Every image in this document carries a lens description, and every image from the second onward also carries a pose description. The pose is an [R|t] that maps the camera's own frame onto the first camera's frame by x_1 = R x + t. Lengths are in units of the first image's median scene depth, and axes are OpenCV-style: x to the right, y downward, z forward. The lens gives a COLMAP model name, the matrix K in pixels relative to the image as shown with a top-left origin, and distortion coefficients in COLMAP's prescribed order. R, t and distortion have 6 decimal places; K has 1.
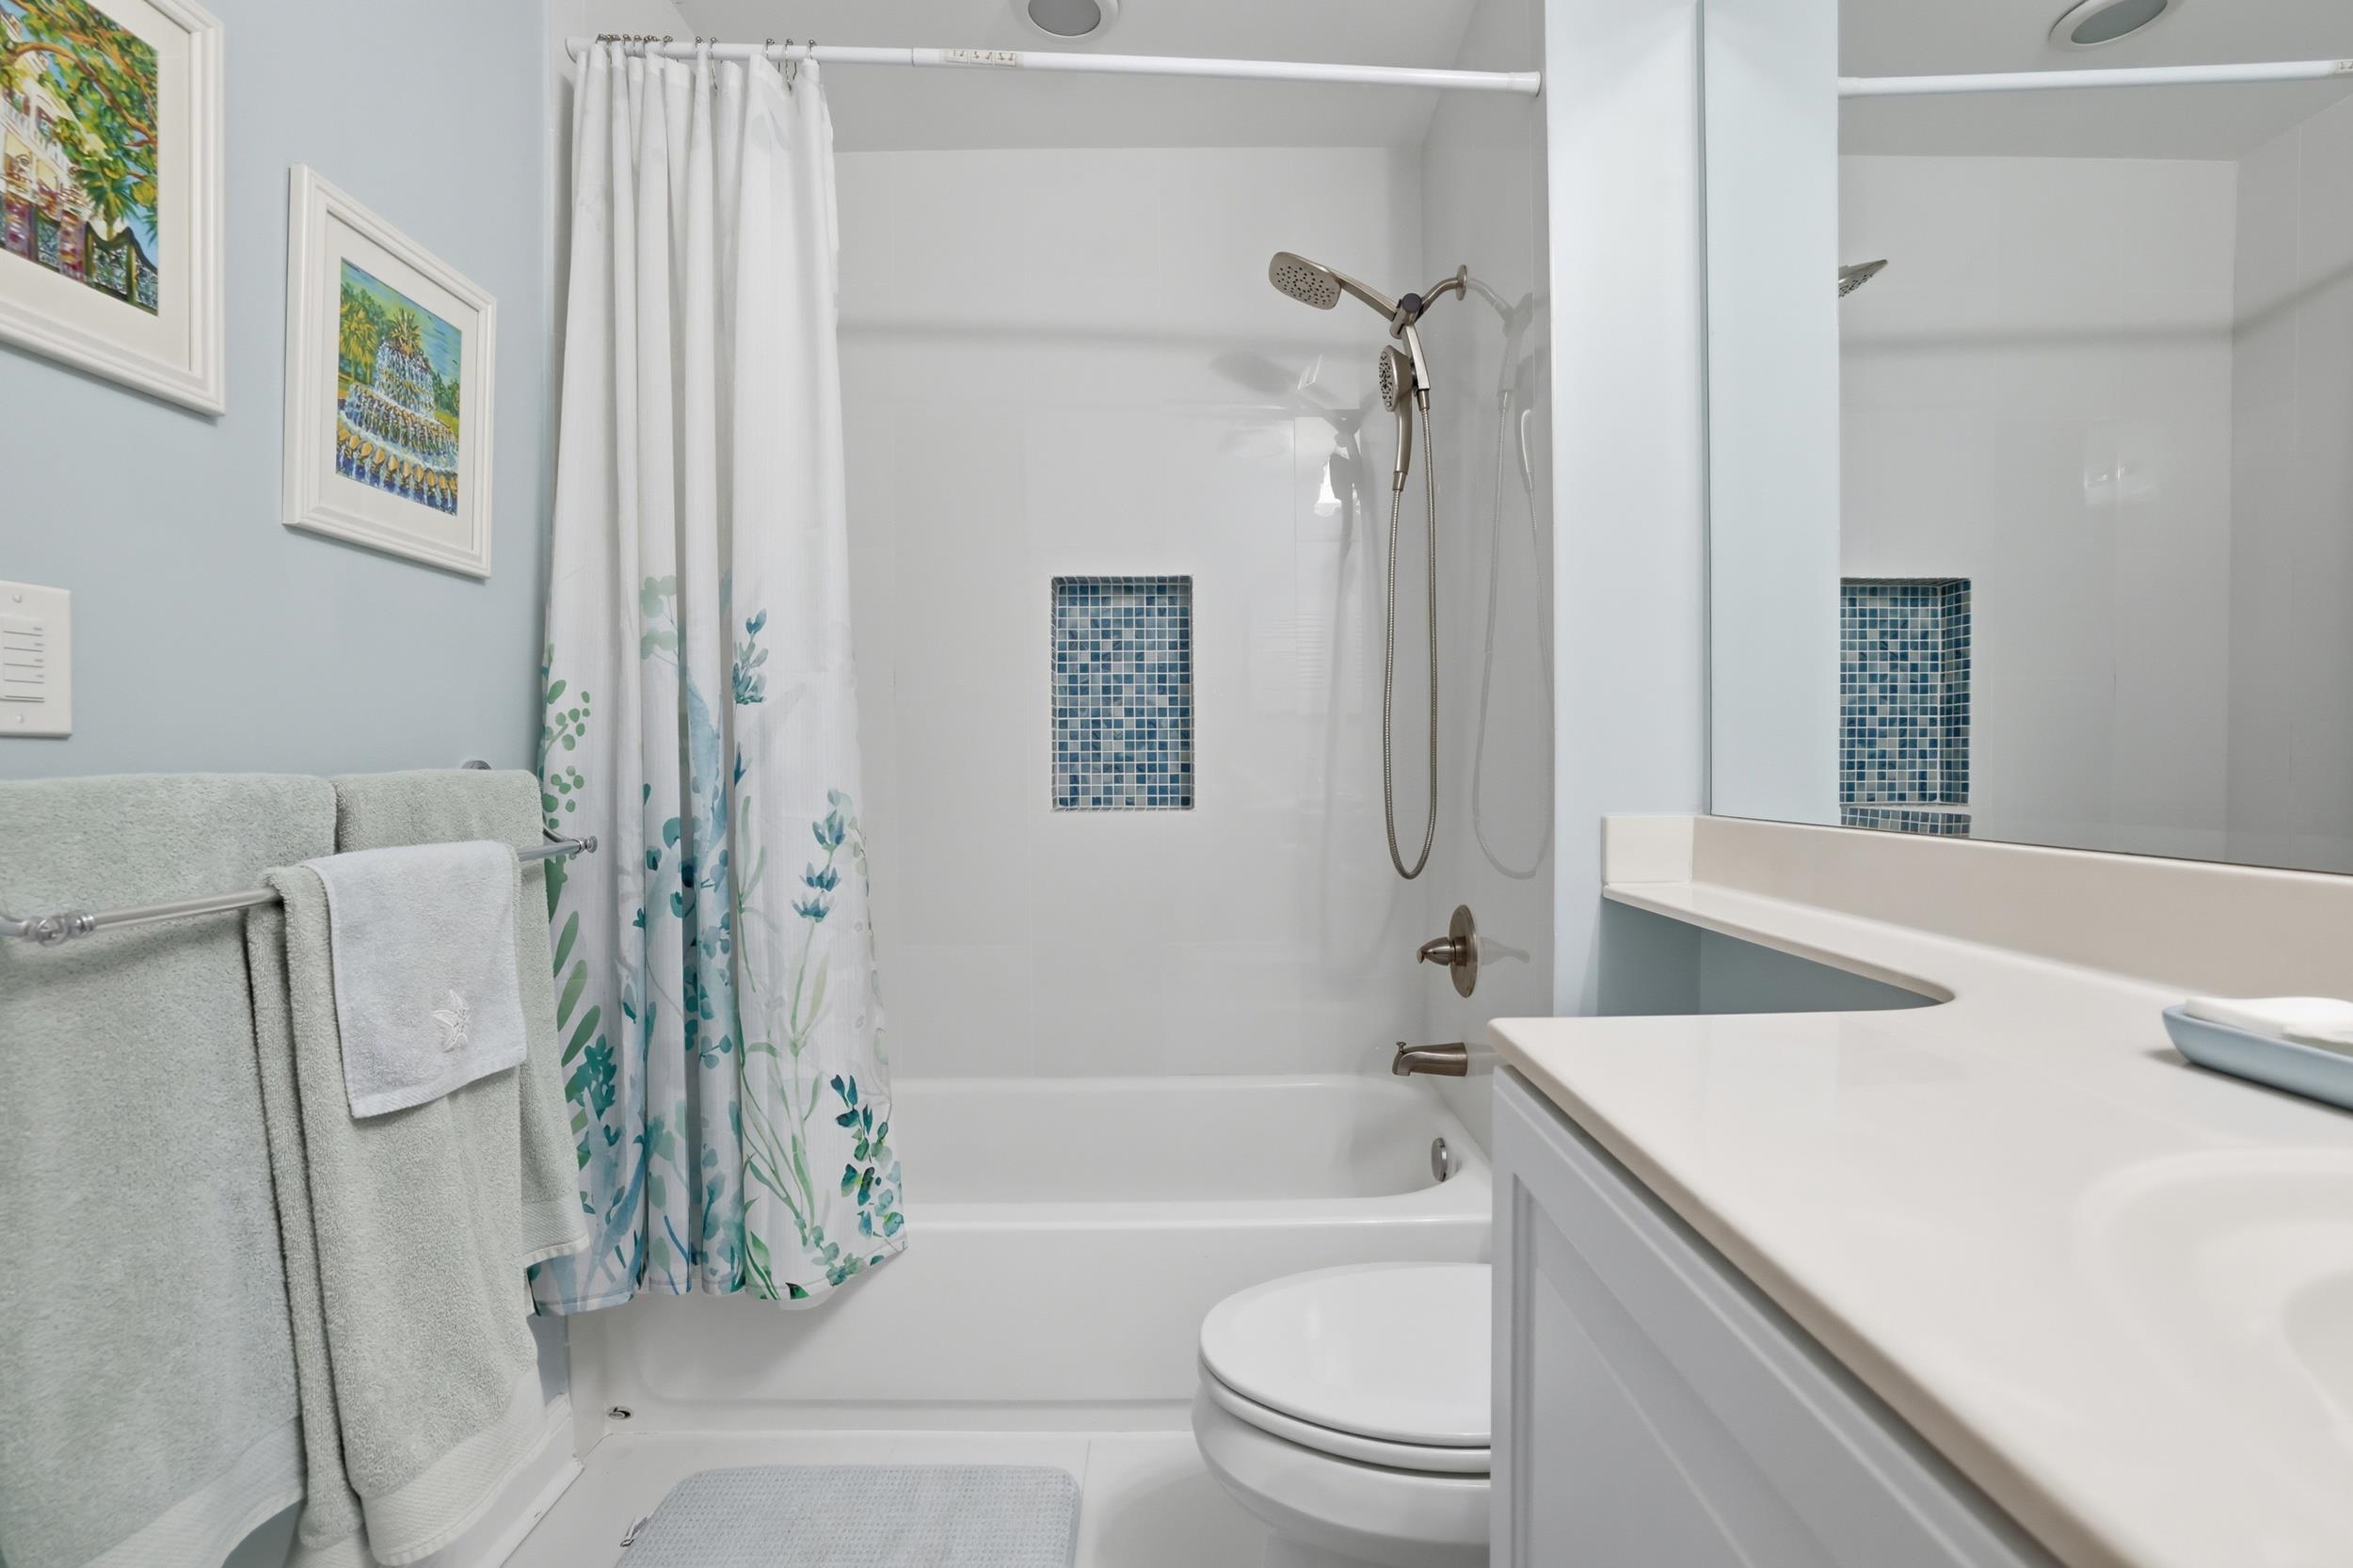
lens RADIAL K [[1052.2, 0, 1180.4], [0, 1052.2, 790.7], [0, 0, 1]] dist [-0.012039, 0.002999]
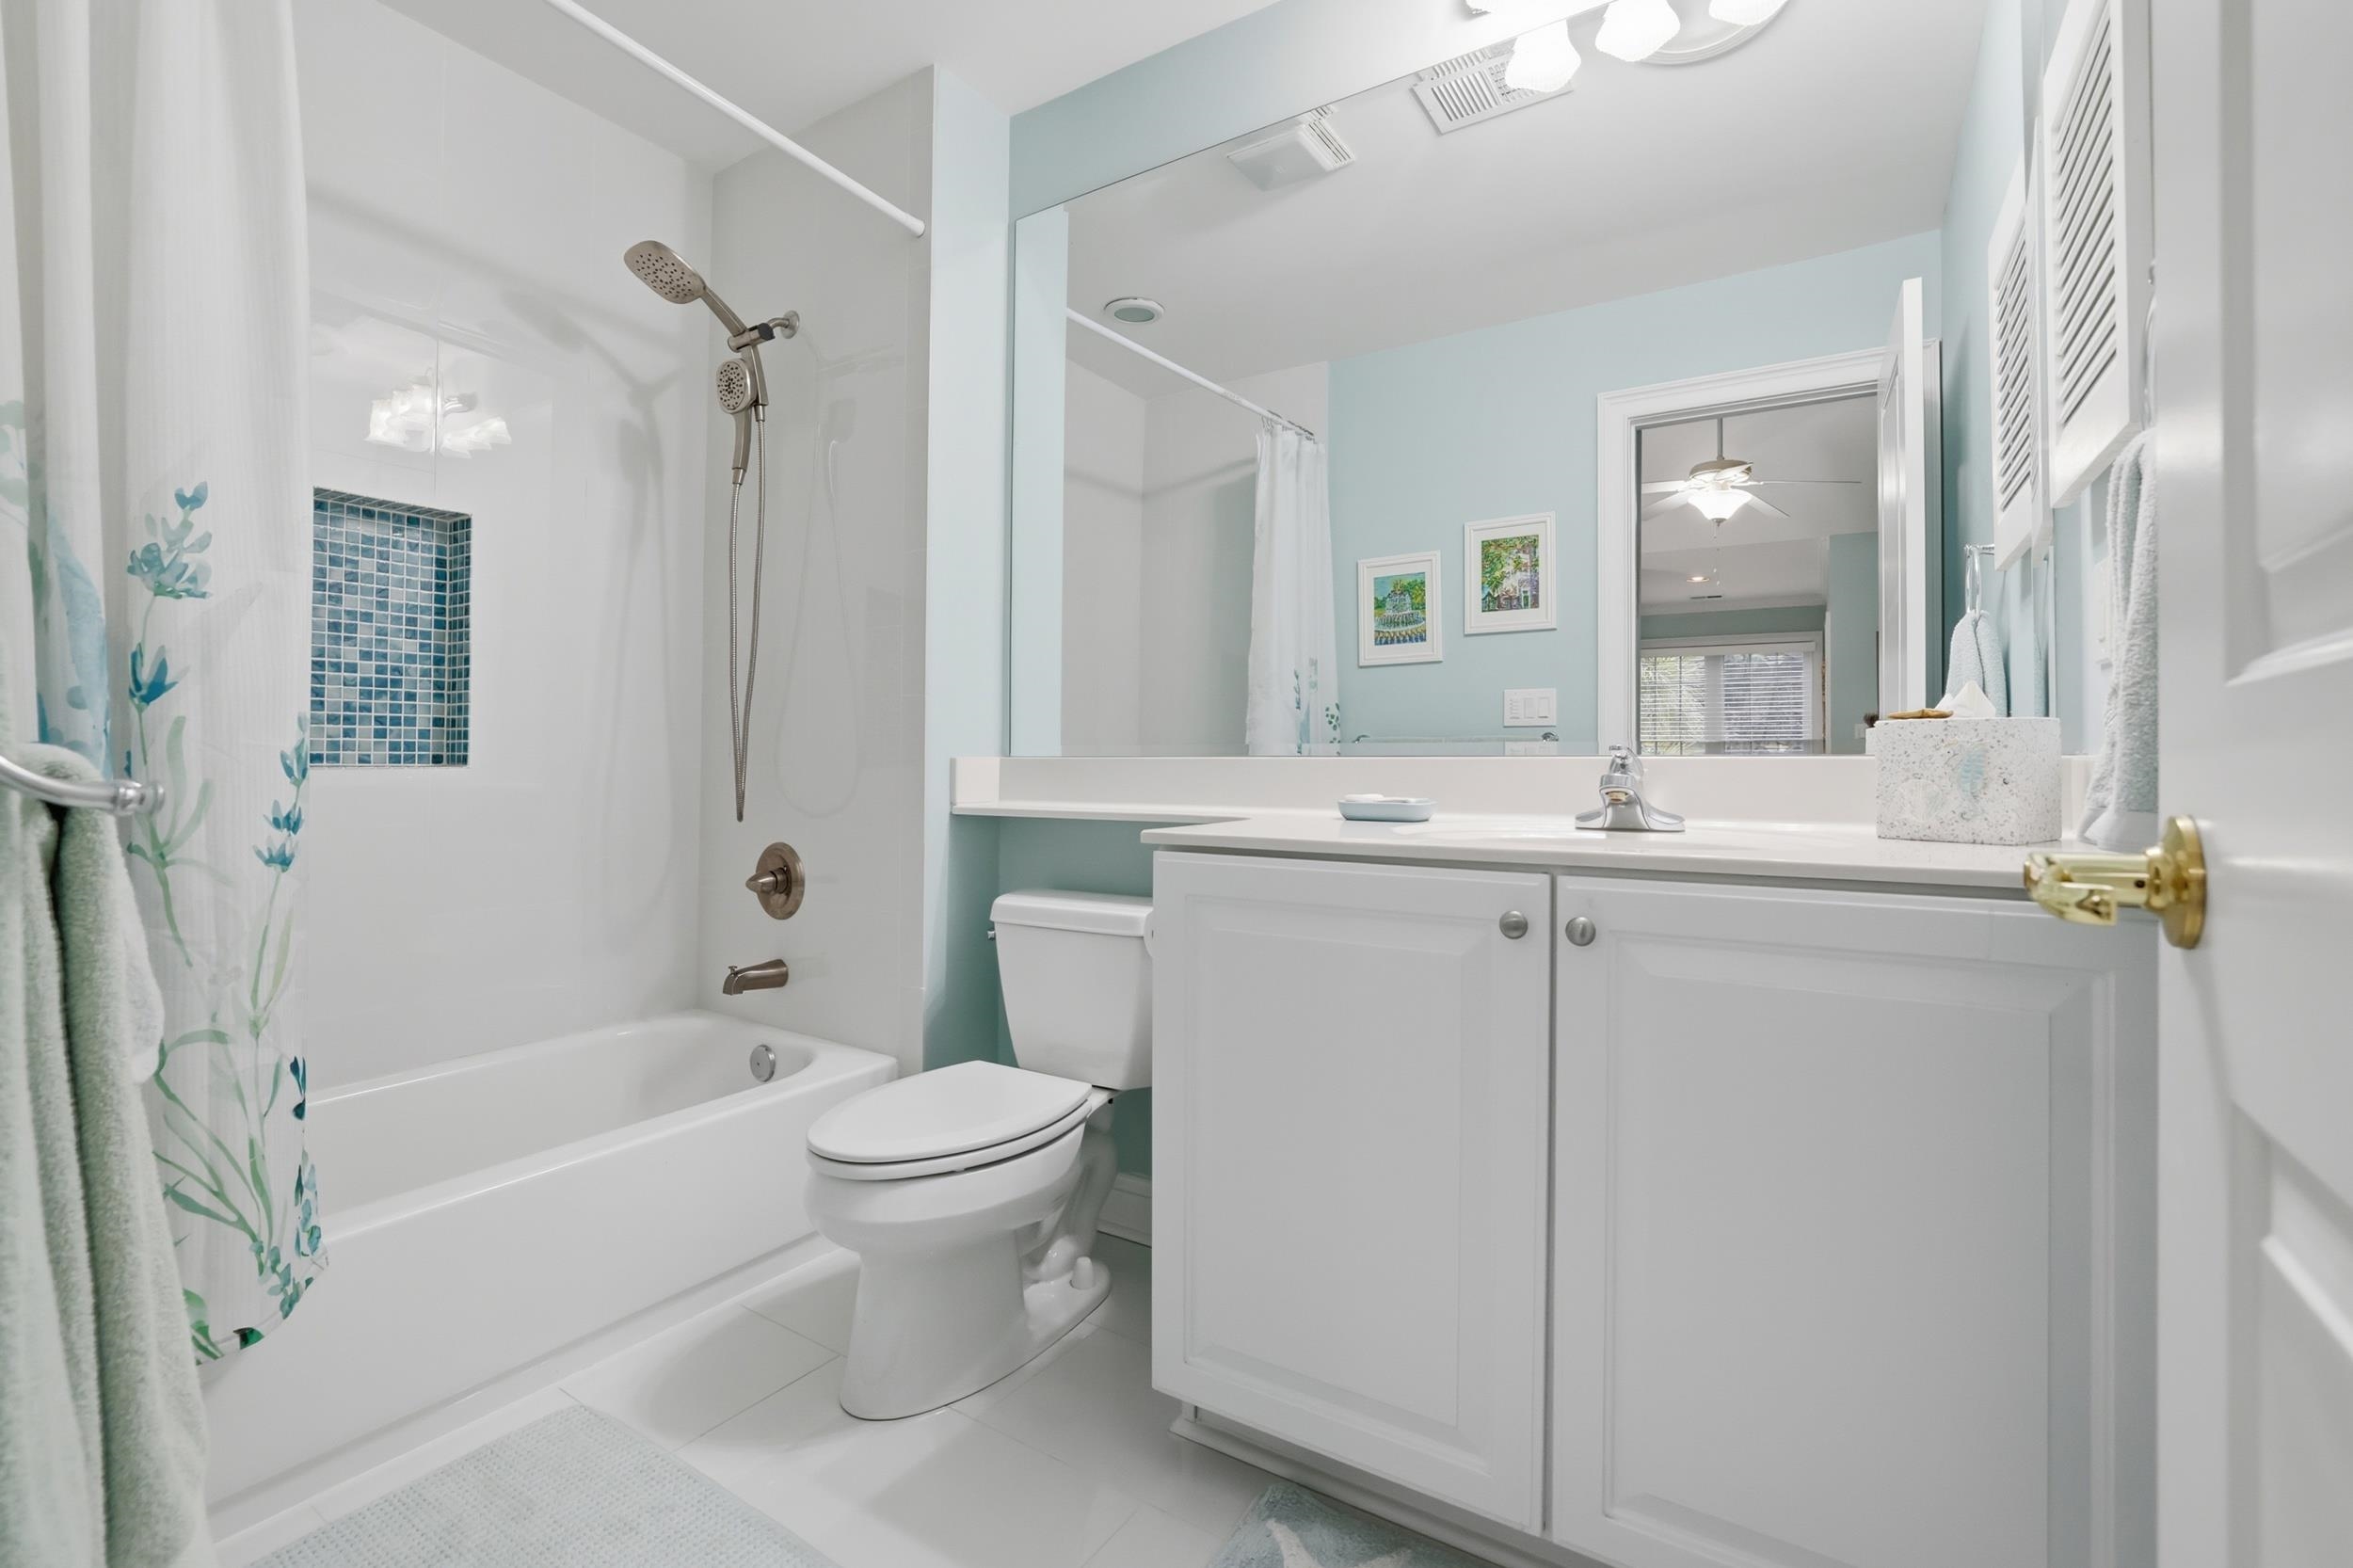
lens RADIAL K [[1052.2, 0, 1173.5], [0, 1052.2, 769.3], [0, 0, 1]] dist [-0.012039, 0.002999]
pose [[0.556135, 0.000769, 0.831092, -0.414471], [0.017188, 0.999775, -0.012426, 0.043126], [-0.830915, 0.021195, 0.555996, -0.027054]]
